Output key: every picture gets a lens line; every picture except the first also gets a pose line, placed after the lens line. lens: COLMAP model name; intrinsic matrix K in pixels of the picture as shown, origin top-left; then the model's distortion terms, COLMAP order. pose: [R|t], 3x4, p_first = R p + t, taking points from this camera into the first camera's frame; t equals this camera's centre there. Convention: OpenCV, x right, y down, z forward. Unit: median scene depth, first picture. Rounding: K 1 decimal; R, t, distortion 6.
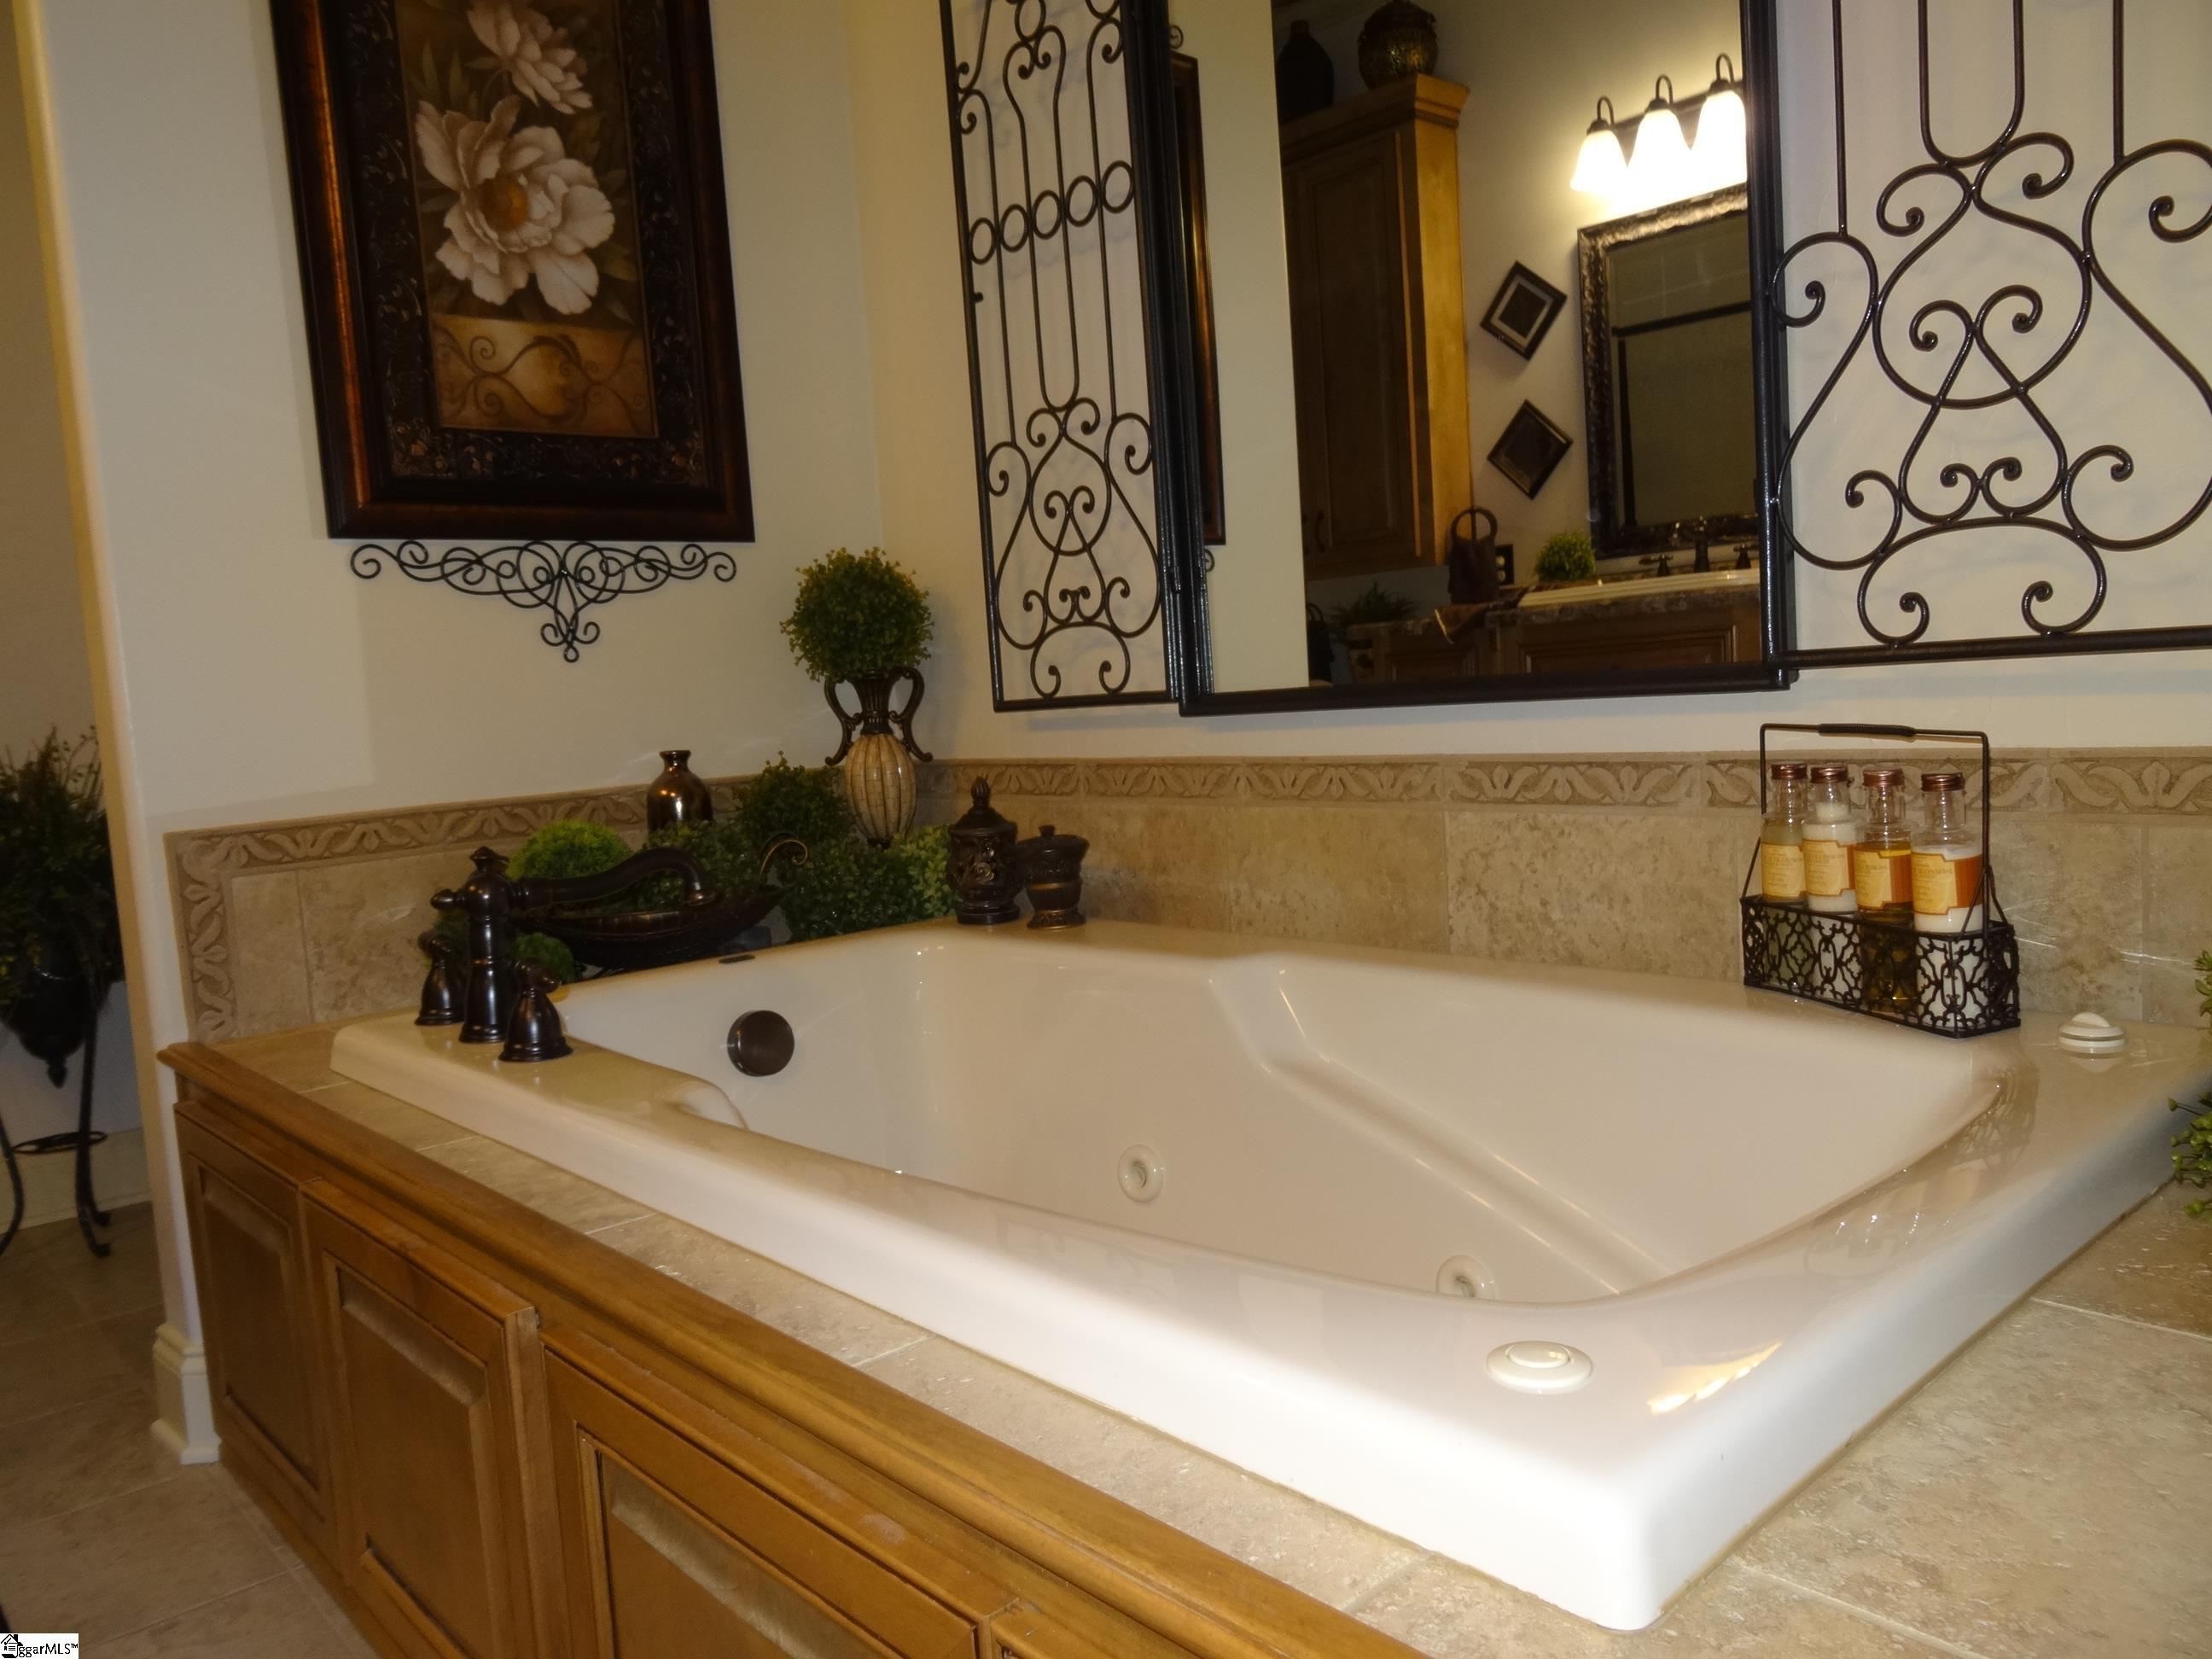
lens RADIAL K [[1621.3, 0, 1113.6], [0, 1621.3, 828.9], [0, 0, 1]] dist [-0.001457, 0.036155]
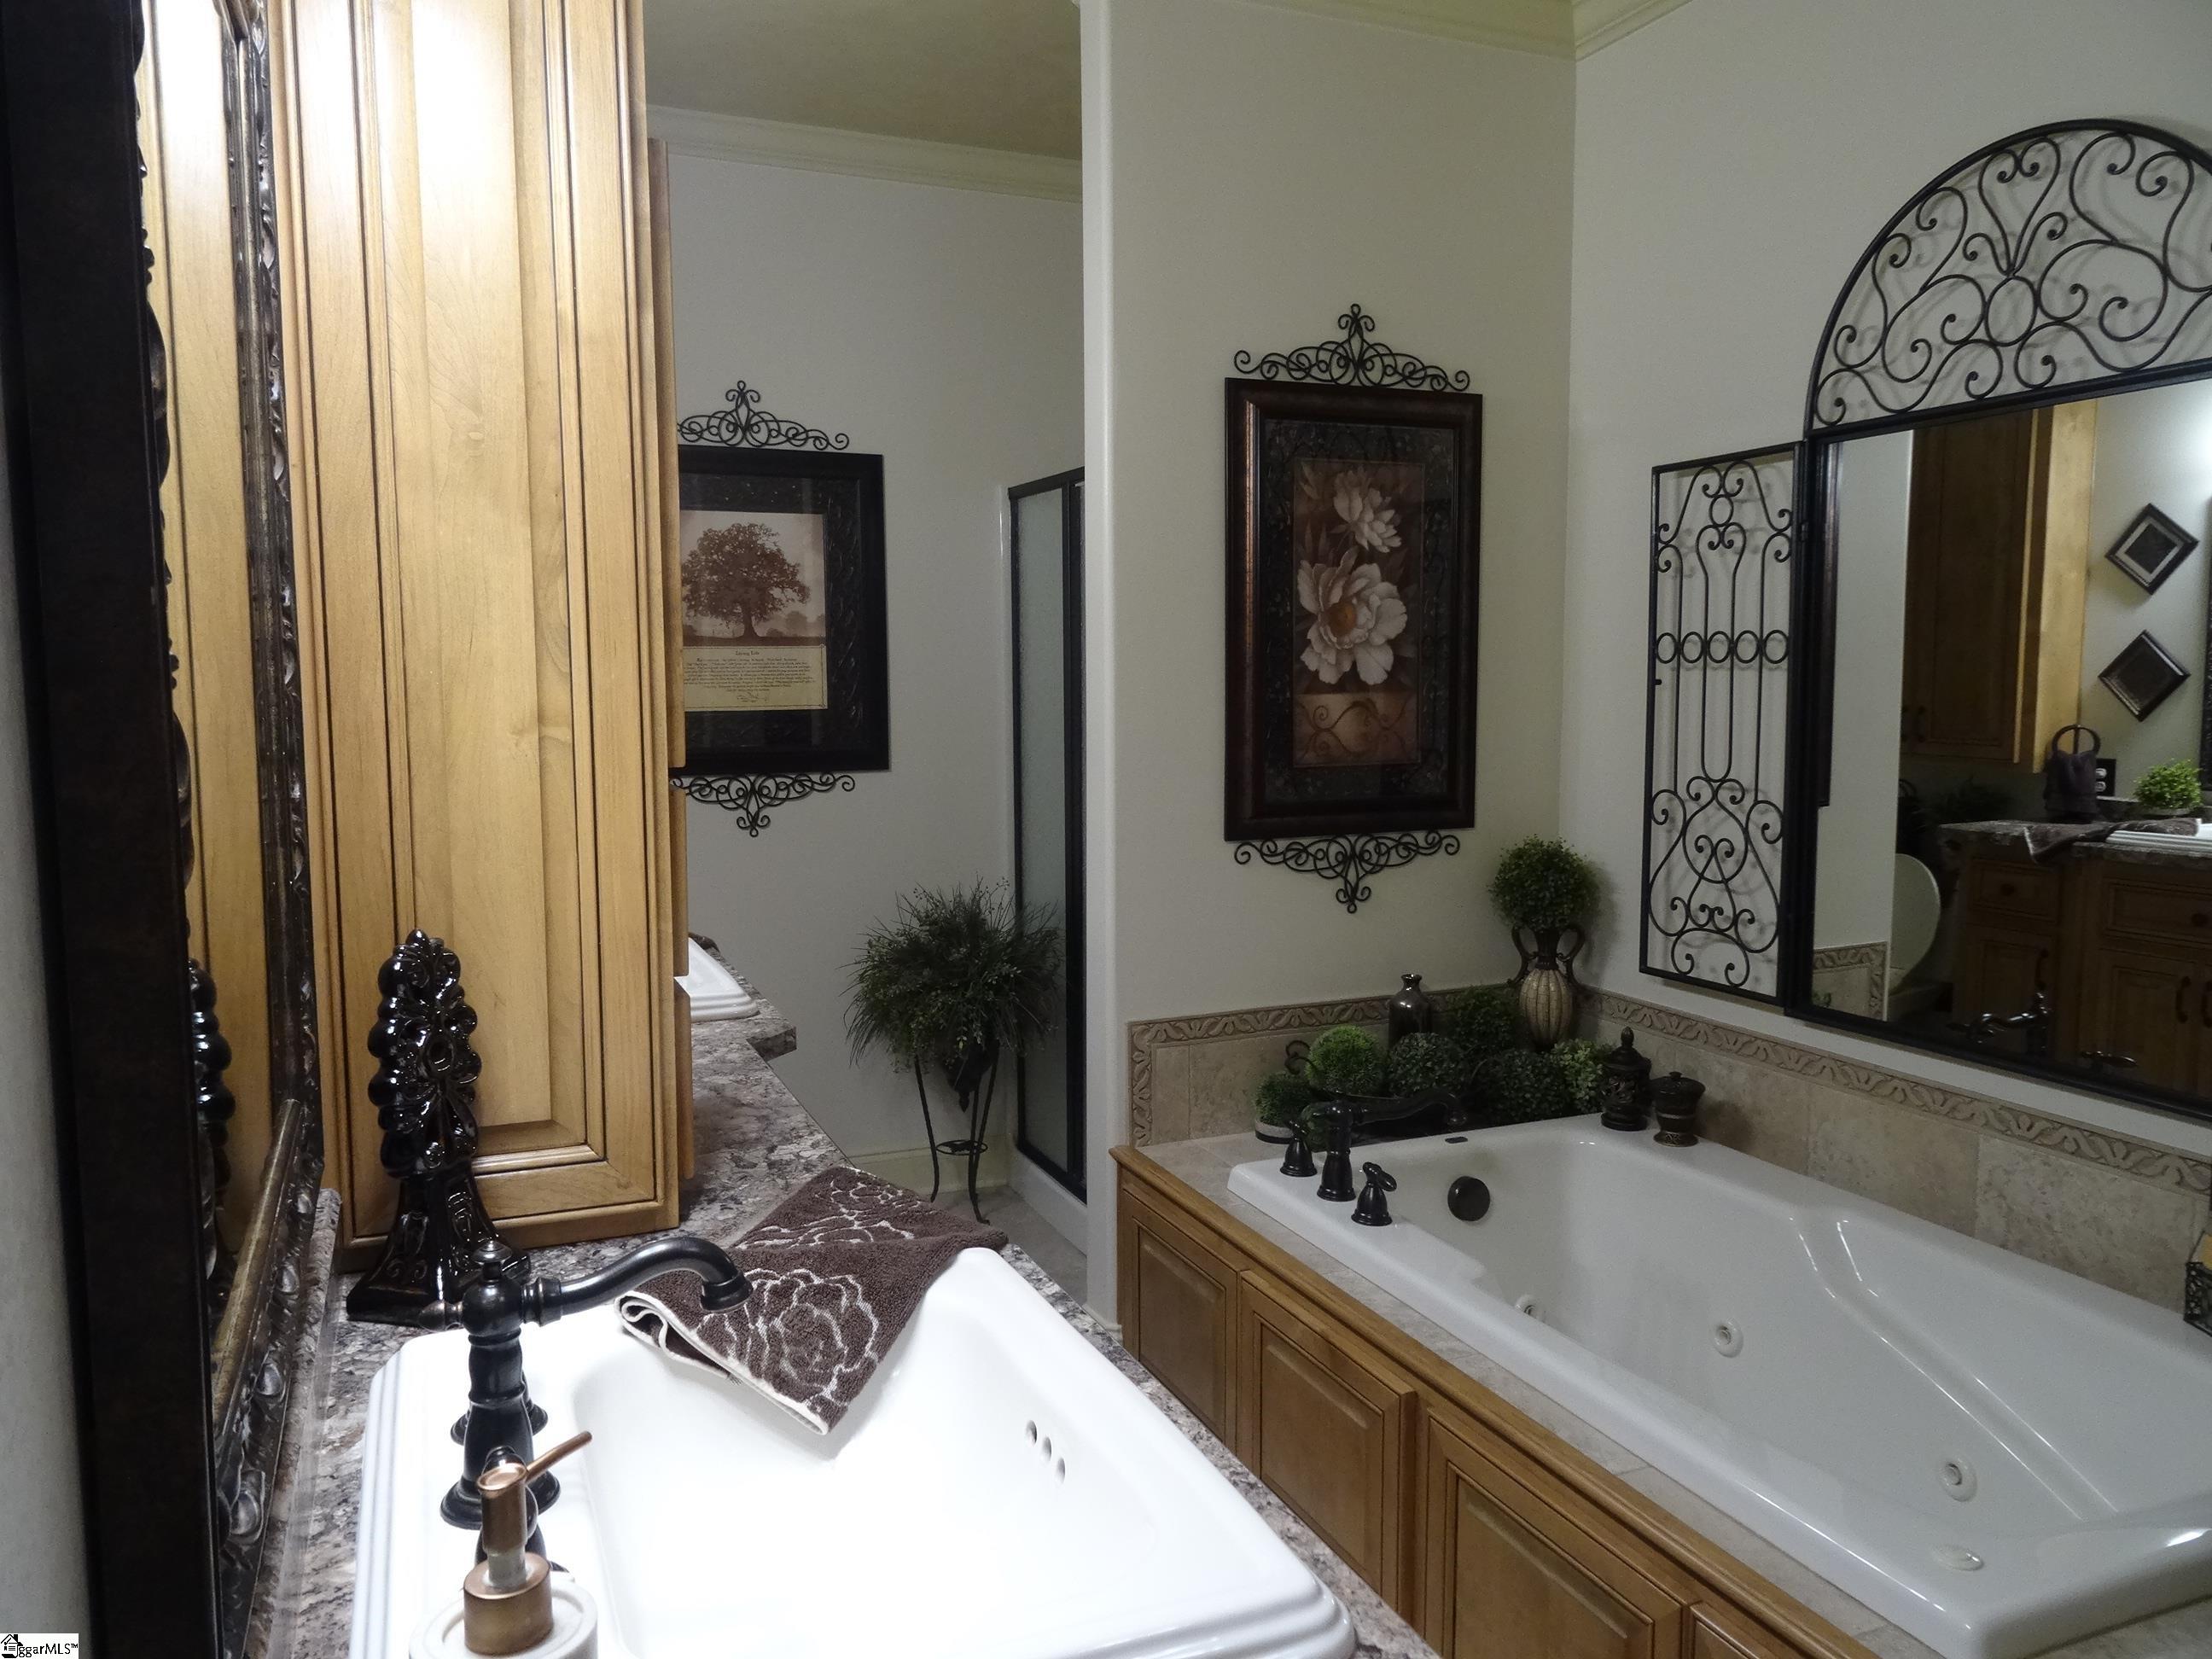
lens RADIAL K [[1621.3, 0, 1113.6], [0, 1621.3, 828.9], [0, 0, 1]] dist [-0.001457, 0.036155]
pose [[0.943134, 0.095364, -0.318440, -0.072345], [-0.089548, 0.995439, 0.032890, -0.215357], [0.320124, -0.002504, 0.947372, -0.509287]]
